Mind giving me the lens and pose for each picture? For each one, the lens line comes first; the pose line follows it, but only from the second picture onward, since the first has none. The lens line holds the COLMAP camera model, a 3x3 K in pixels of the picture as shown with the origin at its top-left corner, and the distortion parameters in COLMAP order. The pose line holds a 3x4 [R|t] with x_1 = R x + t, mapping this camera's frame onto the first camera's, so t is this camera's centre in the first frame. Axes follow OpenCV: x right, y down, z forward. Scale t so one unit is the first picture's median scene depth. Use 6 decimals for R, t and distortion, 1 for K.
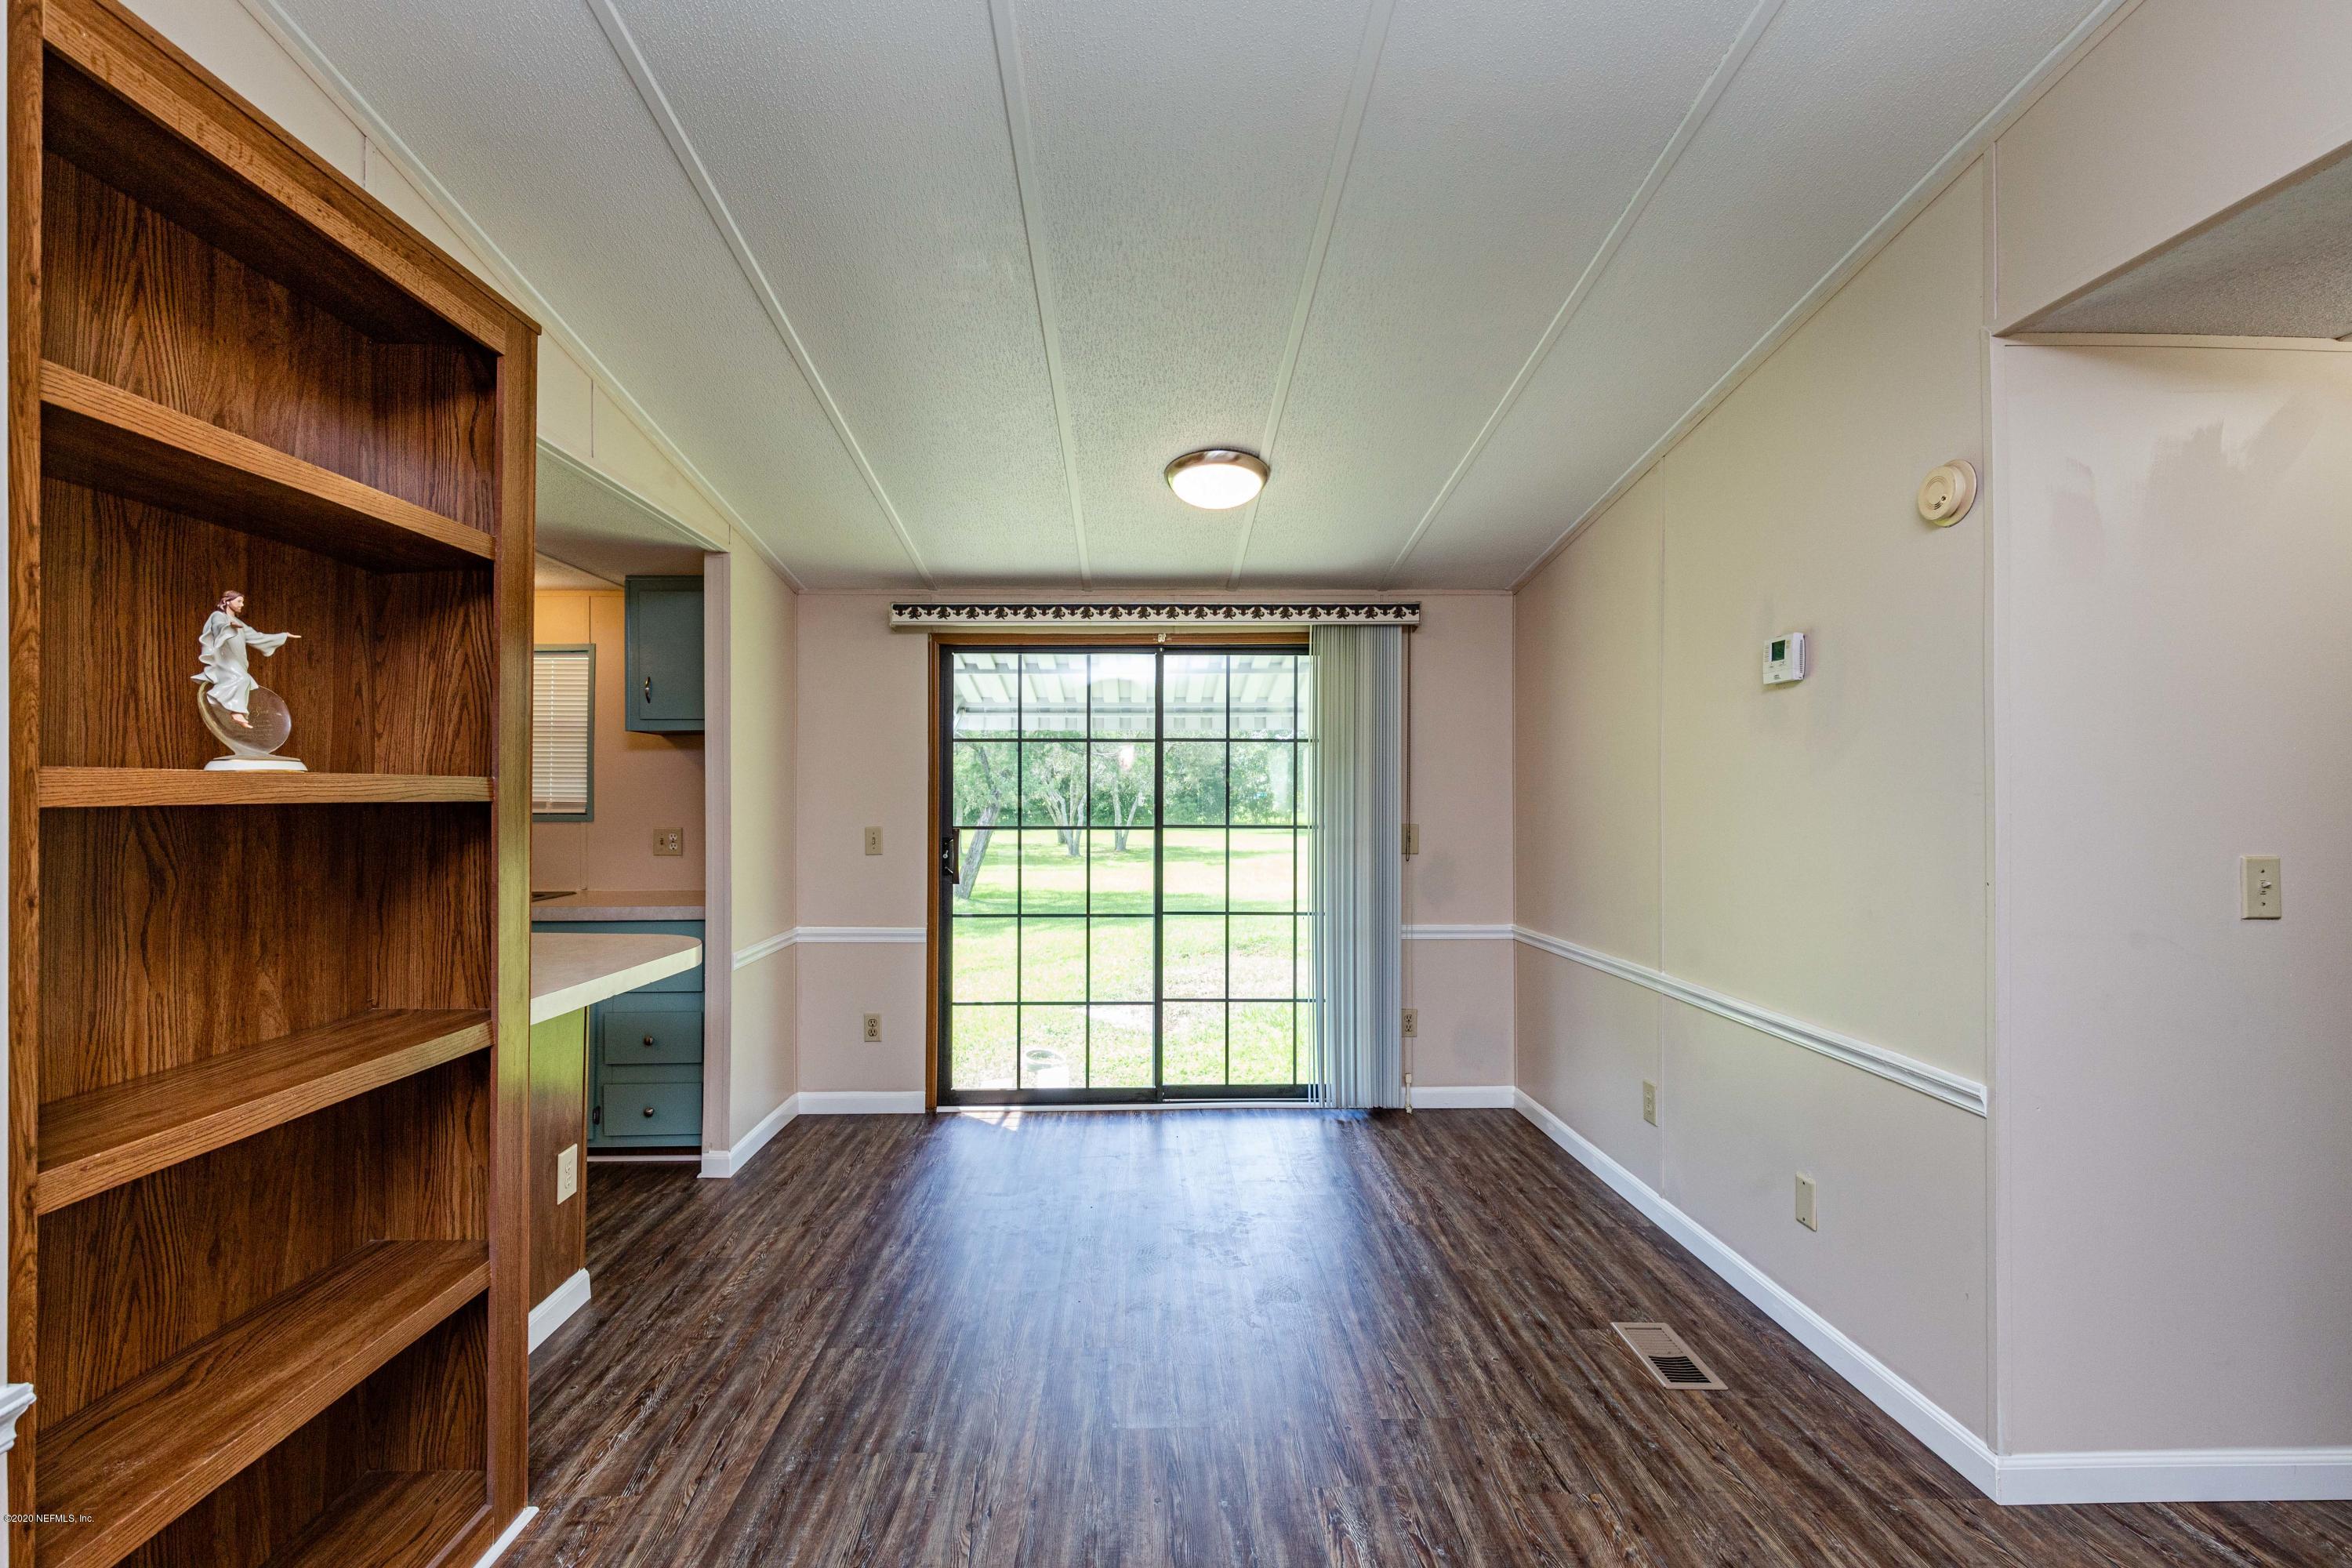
lens RADIAL K [[1060.9, 0, 1148.0], [0, 1060.9, 793.6], [0, 0, 1]] dist [0.009463, -0.000741]
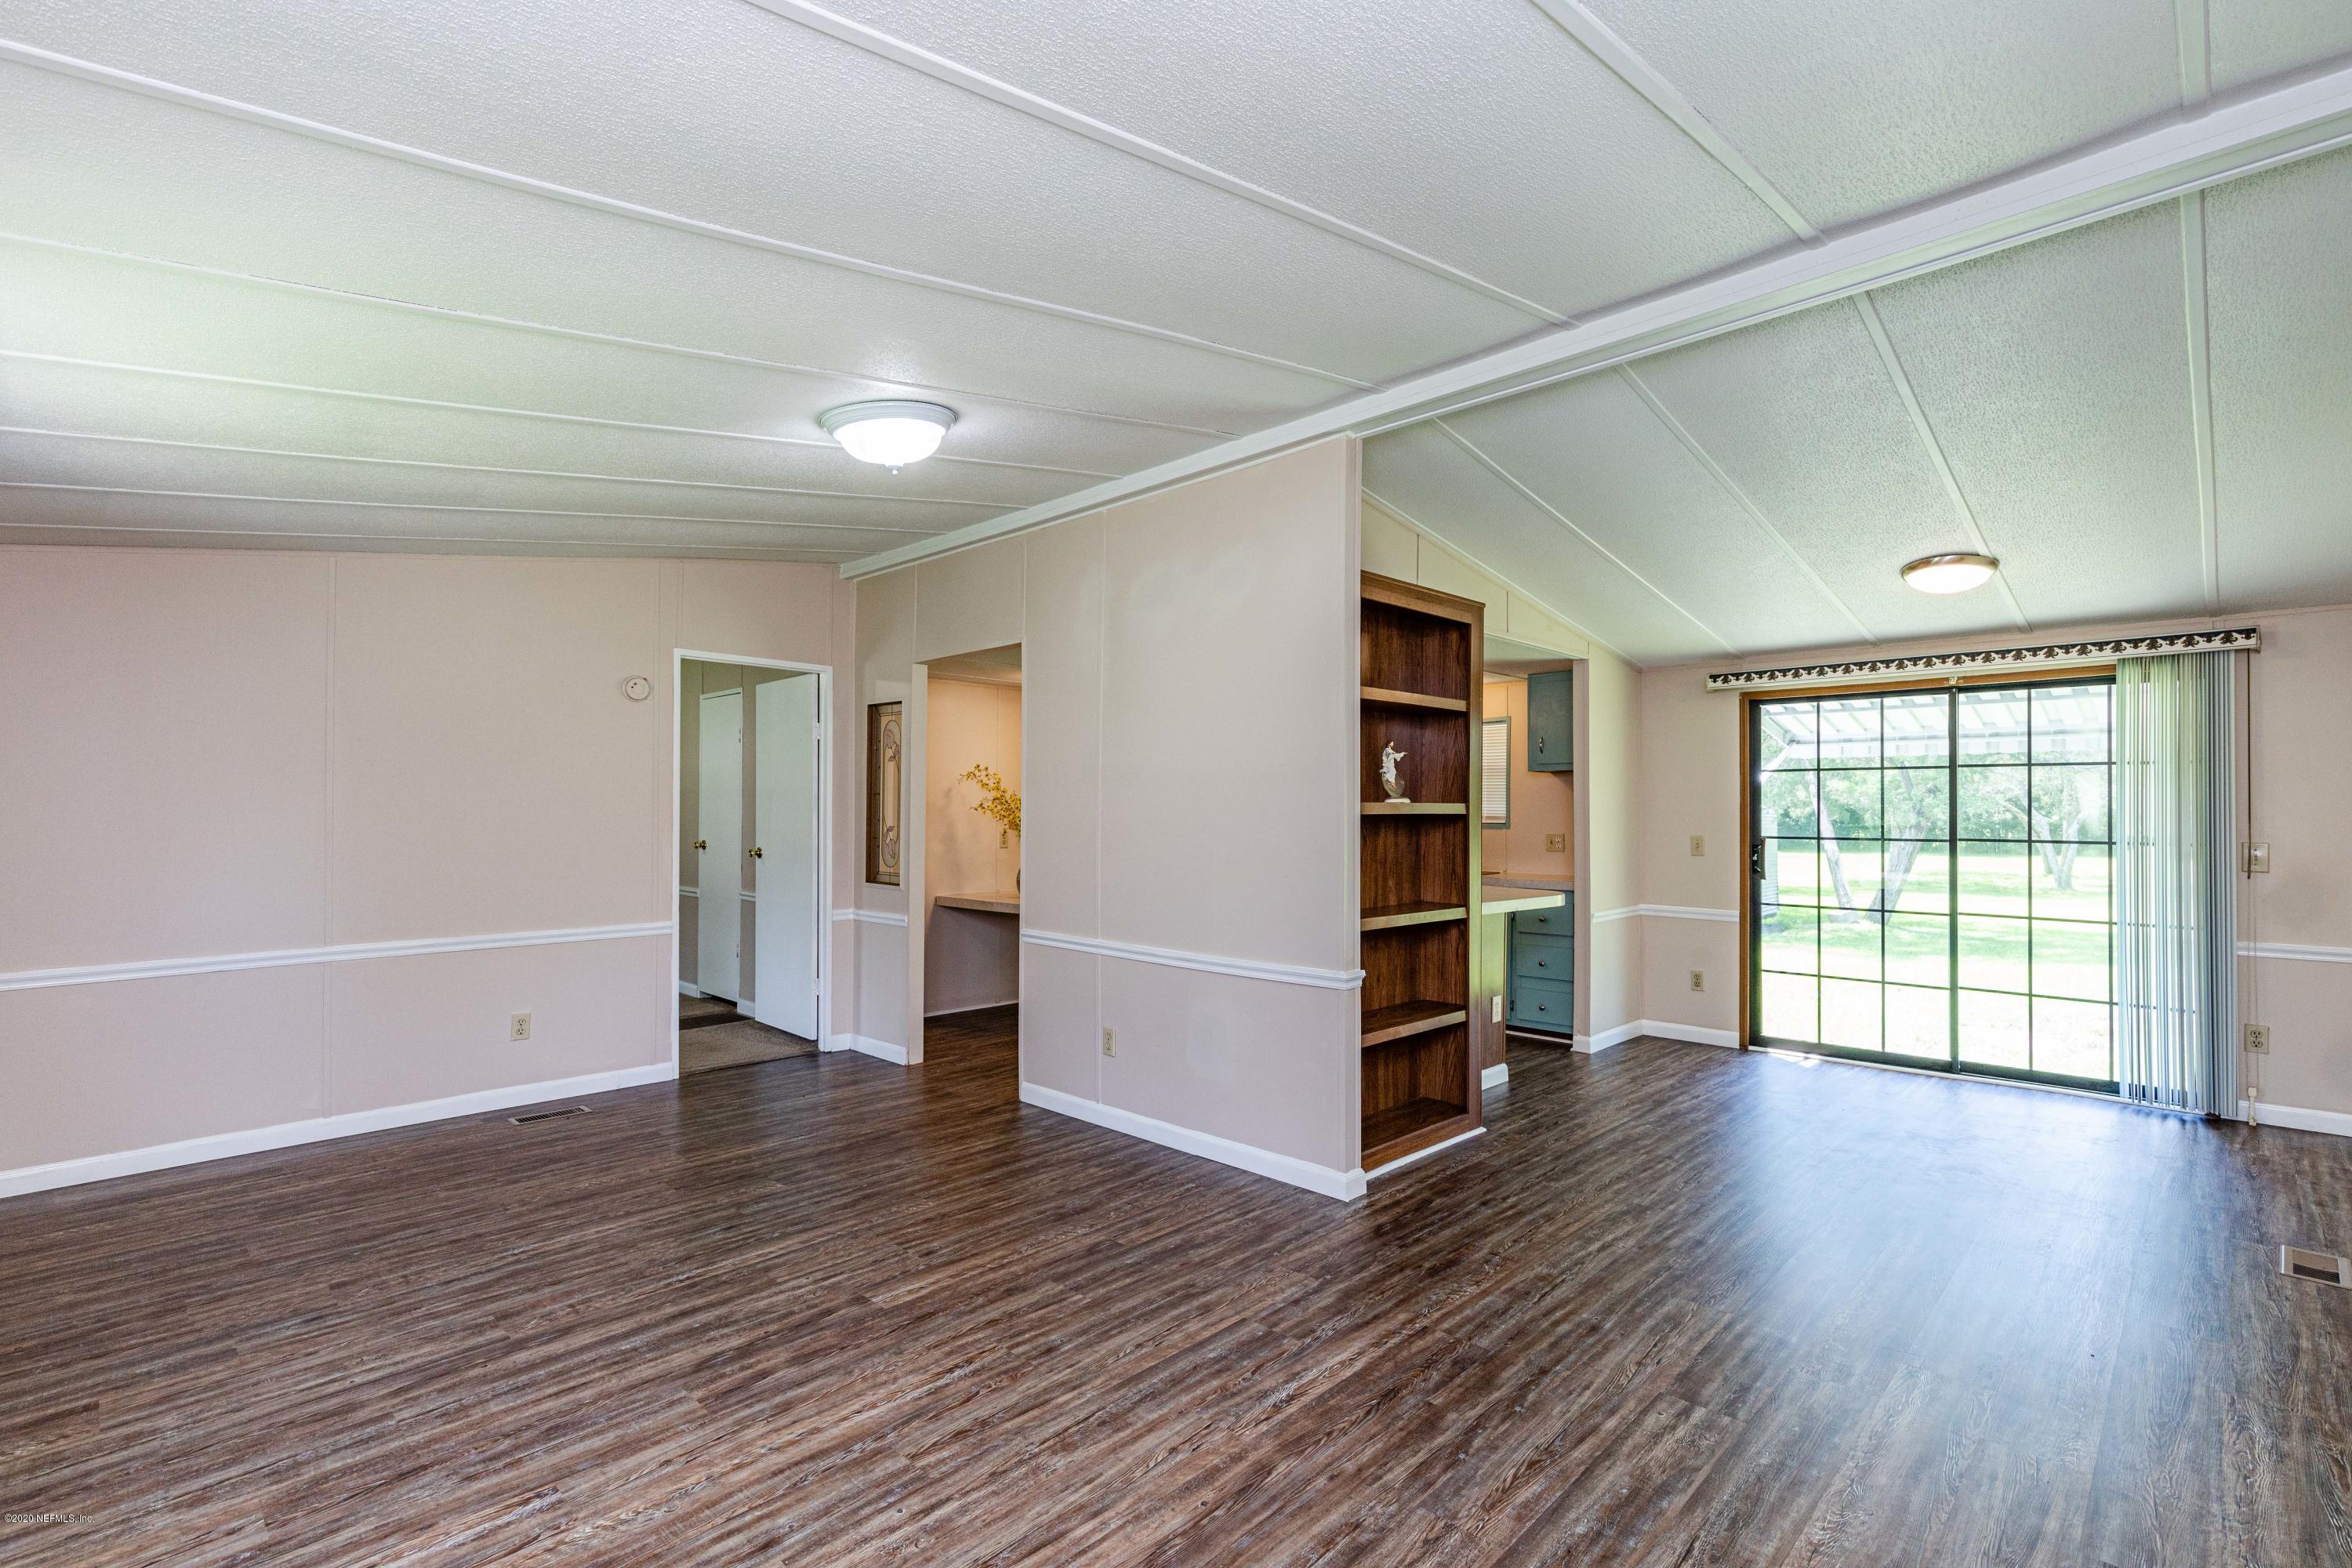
lens RADIAL K [[1060.9, 0, 1175.9], [0, 1060.9, 793.2], [0, 0, 1]] dist [0.009463, -0.000741]
pose [[0.704885, -0.010228, -0.709248, 0.279587], [-0.002302, 0.999858, -0.016707, 0.000822], [0.709318, 0.013409, 0.704761, -0.522178]]
